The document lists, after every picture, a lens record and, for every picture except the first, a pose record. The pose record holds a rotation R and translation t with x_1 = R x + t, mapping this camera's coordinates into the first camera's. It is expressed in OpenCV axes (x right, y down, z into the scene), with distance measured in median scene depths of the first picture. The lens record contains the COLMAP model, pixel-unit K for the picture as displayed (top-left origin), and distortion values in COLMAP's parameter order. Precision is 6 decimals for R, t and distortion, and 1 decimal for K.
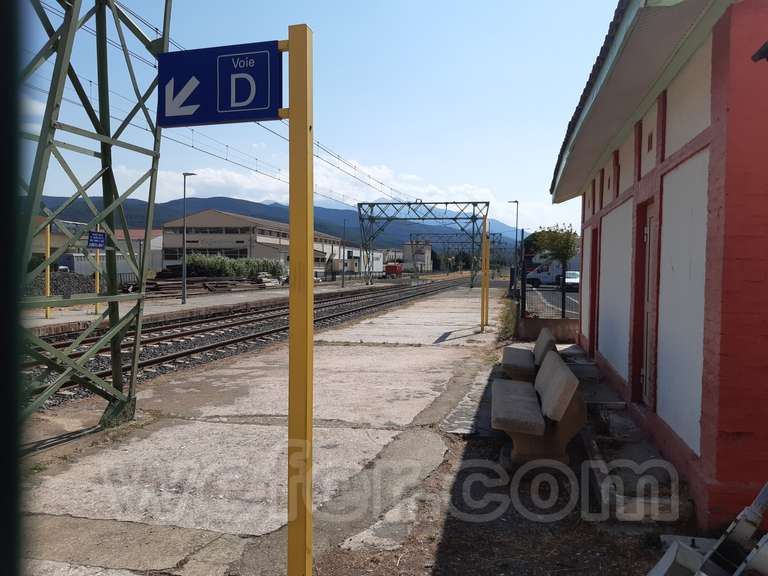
lens RADIAL K [[593.6, 0, 378.8], [0, 593.6, 288.0], [0, 0, 1]] dist [0.049763, -0.101889]
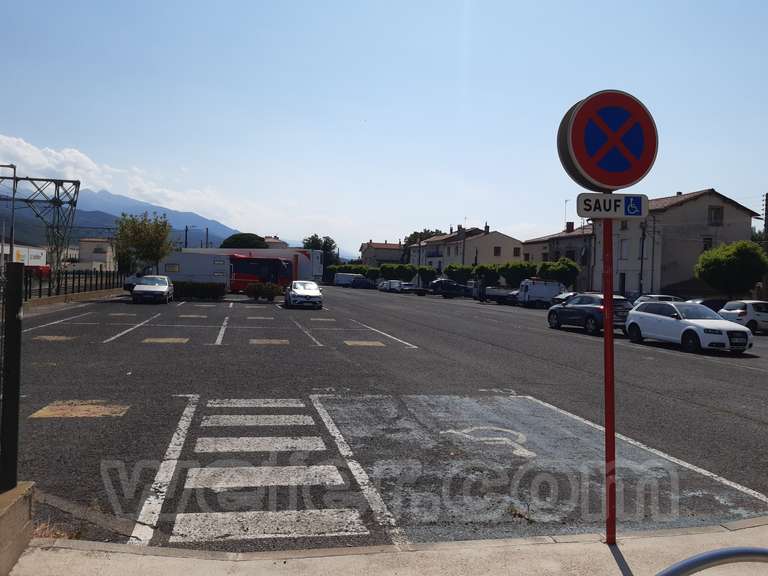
lens RADIAL K [[593.6, 0, 386.8], [0, 593.6, 289.1], [0, 0, 1]] dist [0.049763, -0.101889]
pose [[0.892730, -0.000033, 0.450592, 0.168376], [0.001444, 0.999995, -0.002787, -0.006185], [-0.450590, 0.003139, 0.892726, 0.138903]]
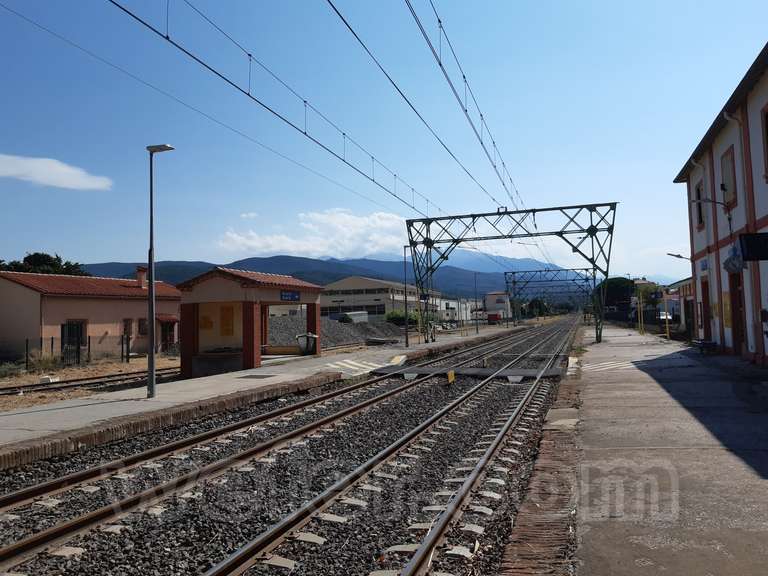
lens RADIAL K [[593.6, 0, 378.6], [0, 593.6, 277.8], [0, 0, 1]] dist [0.049763, -0.101889]
pose [[0.993295, -0.048850, -0.104783, 0.000159], [0.036552, 0.992550, -0.116229, -0.002843], [0.109680, 0.111620, 0.987680, 0.318727]]
